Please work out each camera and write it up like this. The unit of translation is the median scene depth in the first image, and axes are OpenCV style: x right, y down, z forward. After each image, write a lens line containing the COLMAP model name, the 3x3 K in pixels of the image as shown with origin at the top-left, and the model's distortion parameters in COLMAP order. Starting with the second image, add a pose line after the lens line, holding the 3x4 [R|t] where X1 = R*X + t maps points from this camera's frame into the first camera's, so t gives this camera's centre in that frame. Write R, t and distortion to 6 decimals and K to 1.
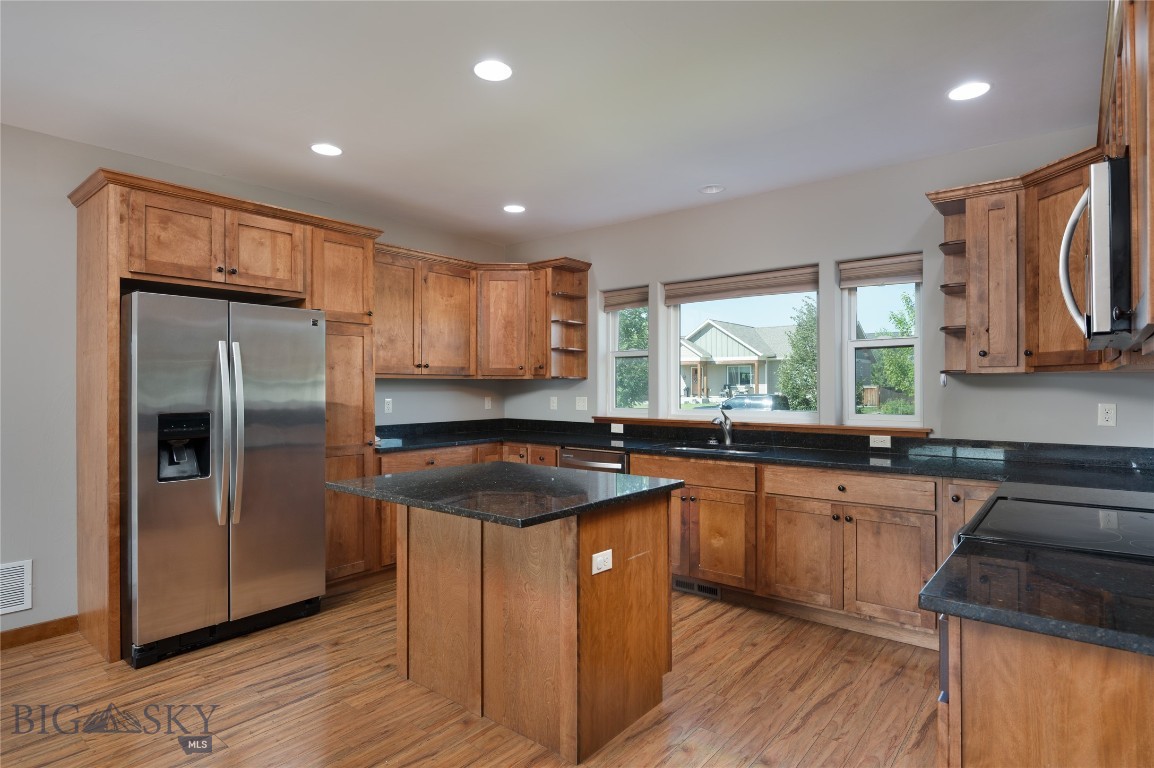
lens RADIAL K [[610.6, 0, 581.0], [0, 610.6, 387.7], [0, 0, 1]] dist [-0.001588, 0.000859]
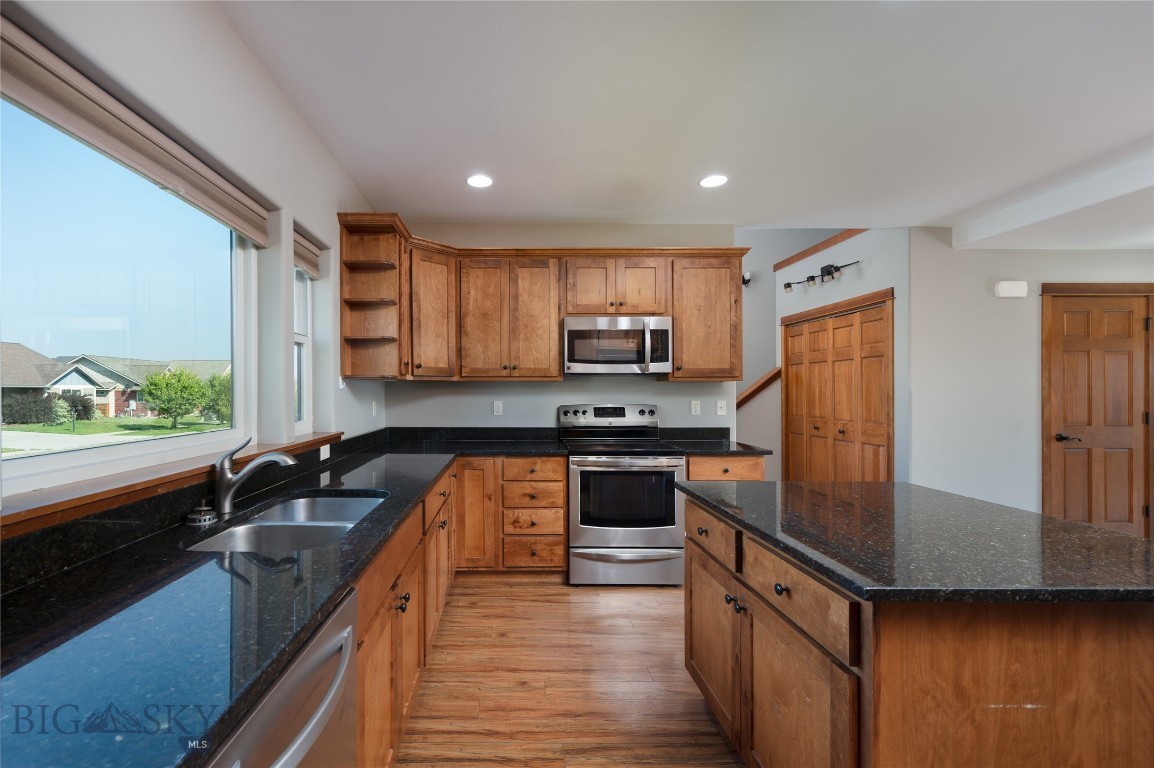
lens RADIAL K [[456.2, 0, 523.3], [0, 456.2, 393.5], [0, 0, 1]] dist [-0.004065, -0.000370]
pose [[-0.616200, -0.002585, 0.787585, -0.215773], [-0.000605, 0.999996, 0.002809, 0.003289], [-0.787589, 0.001254, -0.616199, 1.309837]]
